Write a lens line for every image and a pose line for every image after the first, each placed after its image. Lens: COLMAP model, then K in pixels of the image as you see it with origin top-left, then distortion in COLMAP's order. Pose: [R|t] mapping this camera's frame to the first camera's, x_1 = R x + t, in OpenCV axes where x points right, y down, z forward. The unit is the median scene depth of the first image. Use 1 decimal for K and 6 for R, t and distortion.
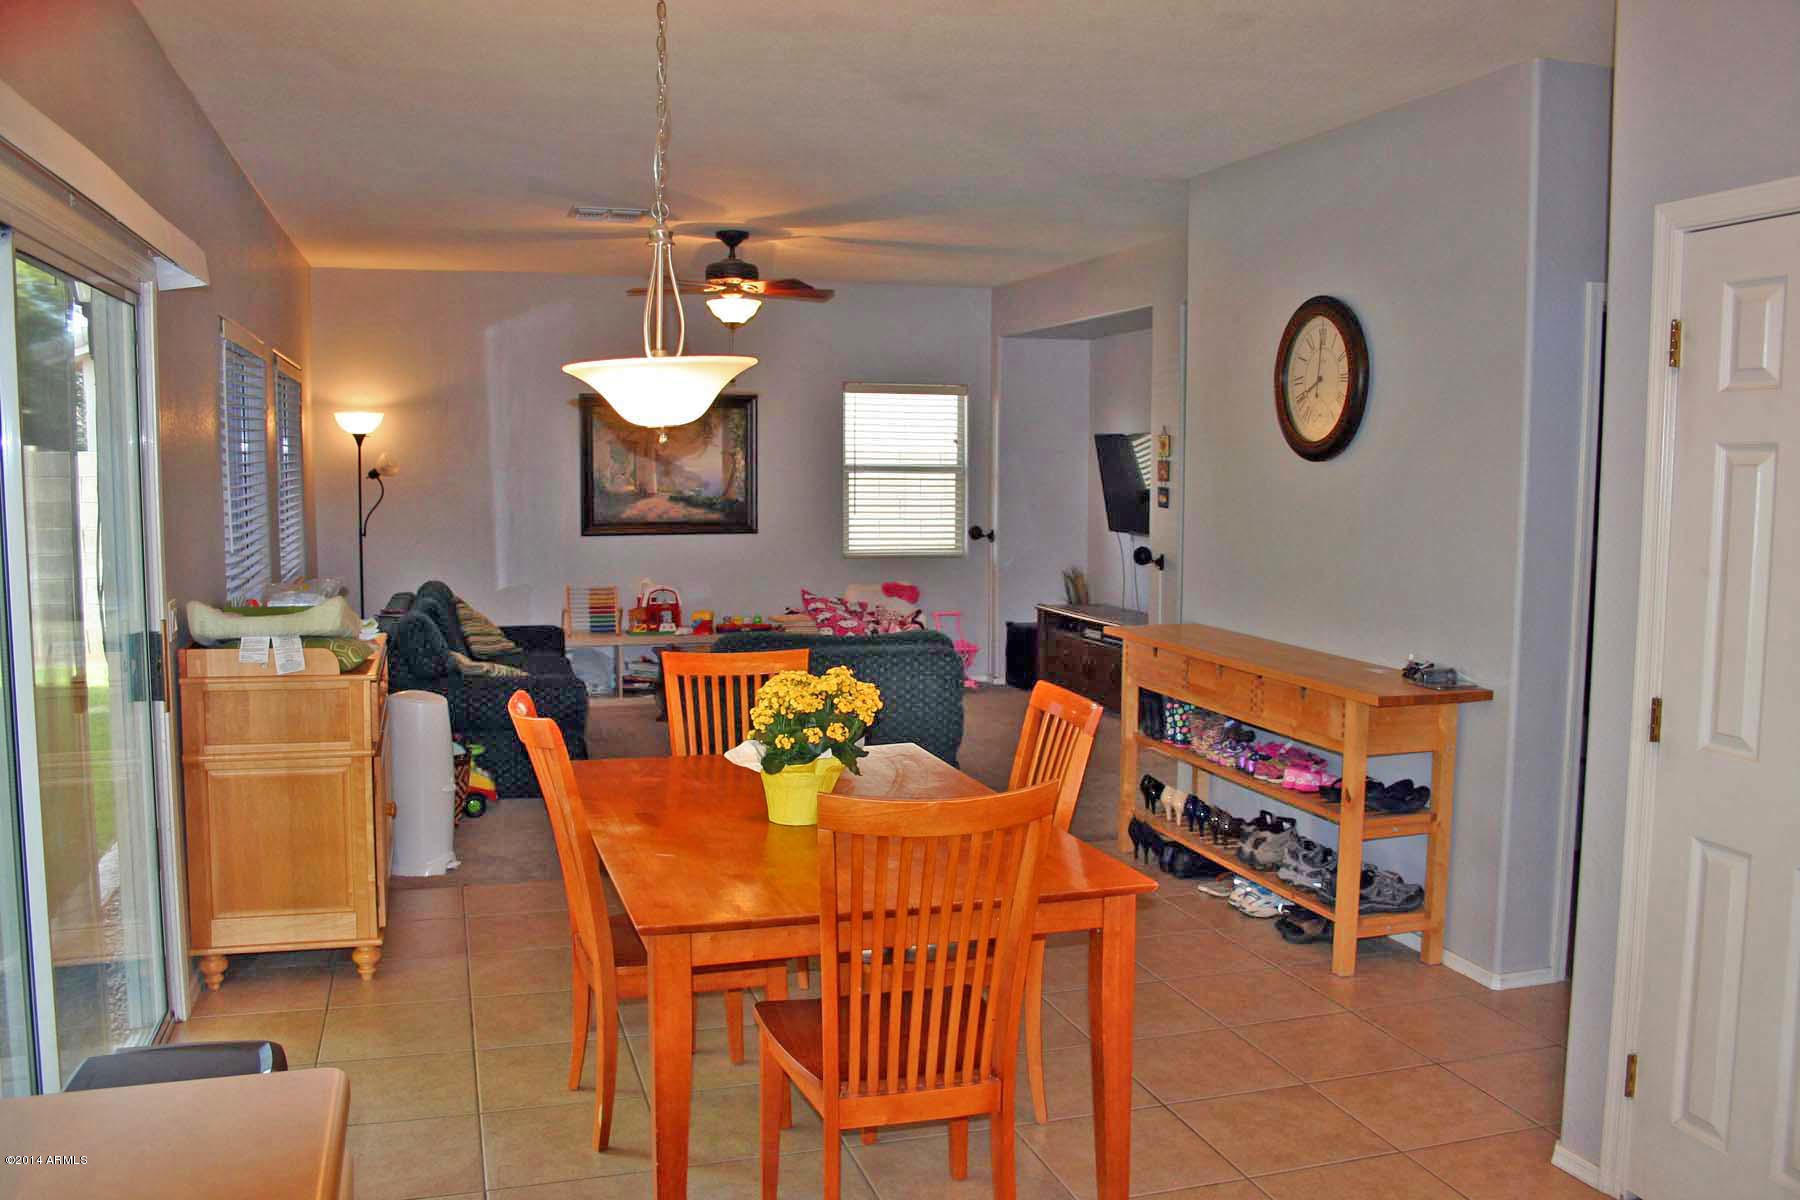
lens RADIAL K [[1494.3, 0, 906.4], [0, 1494.3, 605.4], [0, 0, 1]] dist [-0.153818, 0.136027]
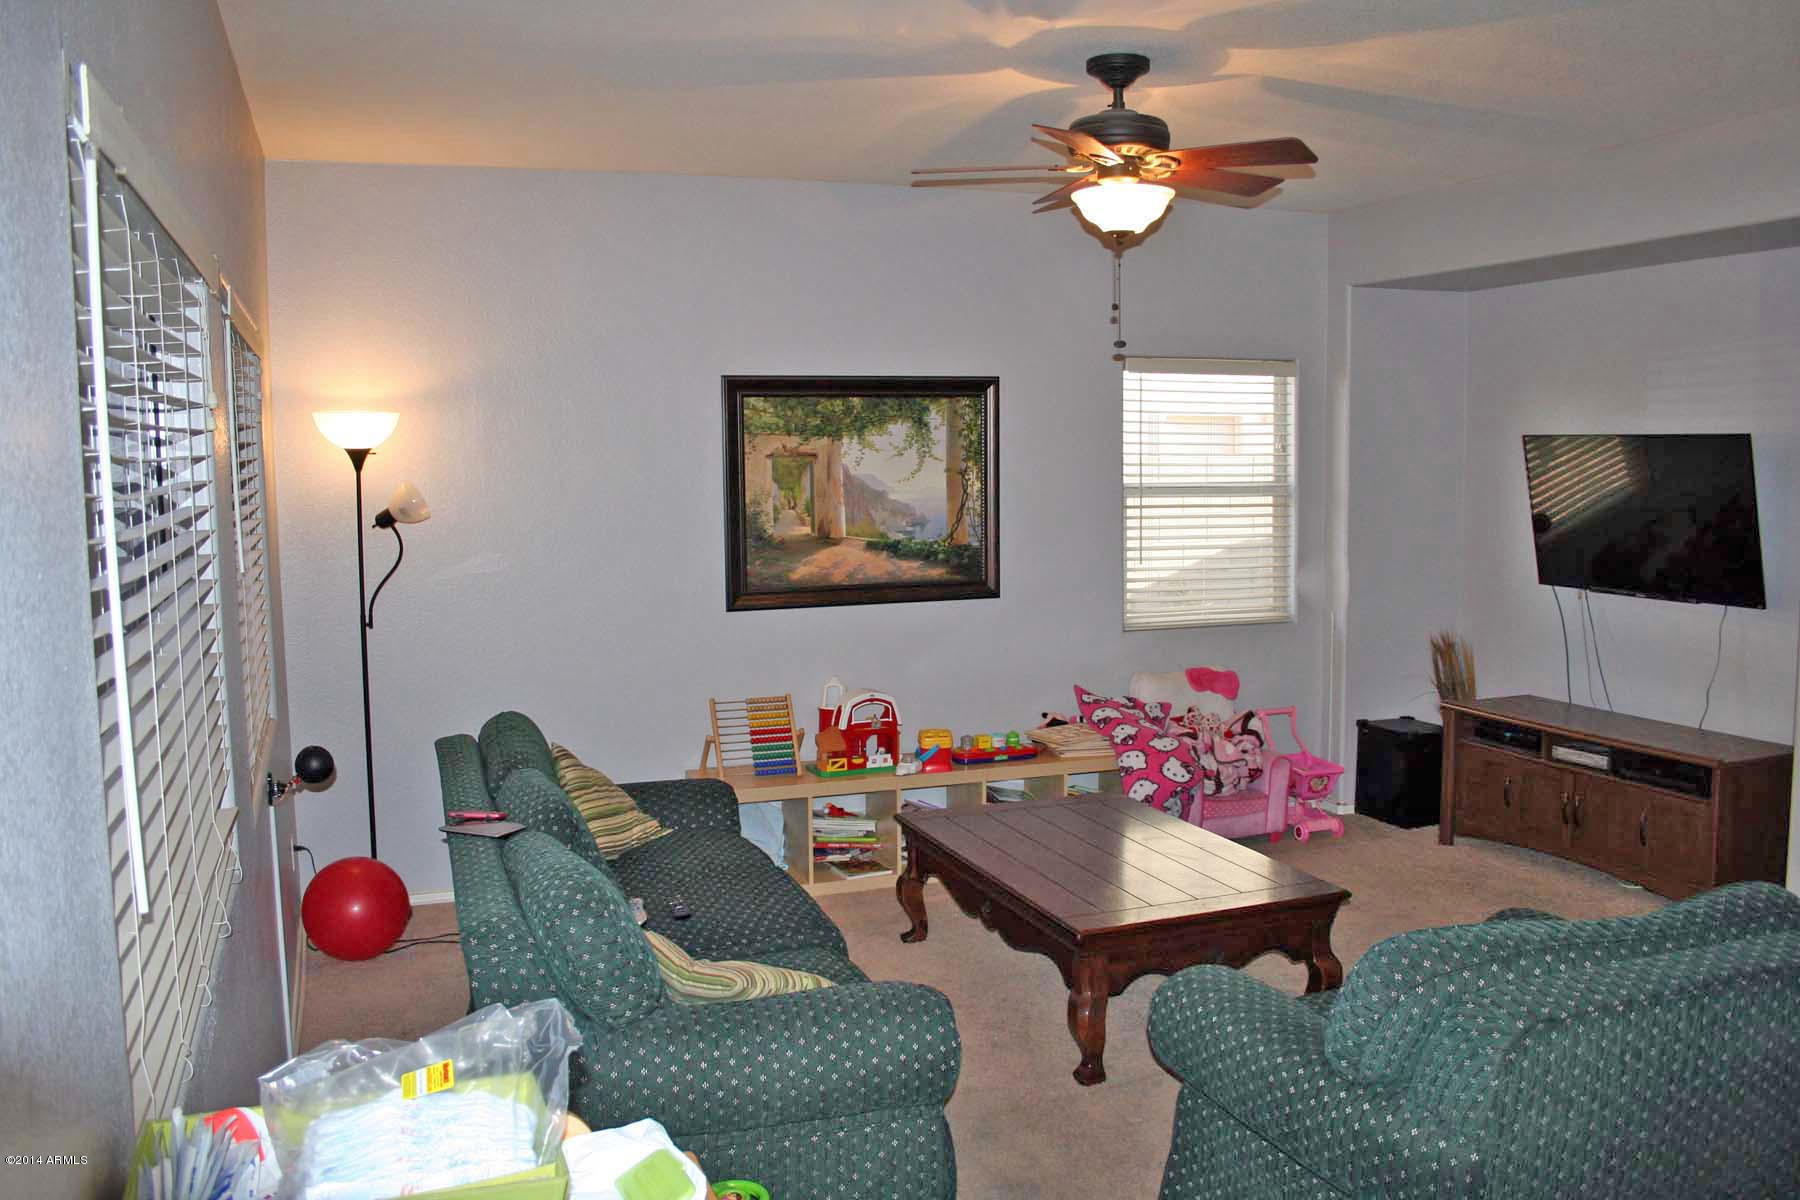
lens RADIAL K [[1494.3, 0, 906.4], [0, 1494.3, 605.4], [0, 0, 1]] dist [-0.153818, 0.136027]
pose [[0.998381, -0.020679, 0.052987, -0.175380], [0.020323, 0.999767, 0.007236, -0.051292], [-0.053124, -0.006148, 0.998569, 0.382842]]
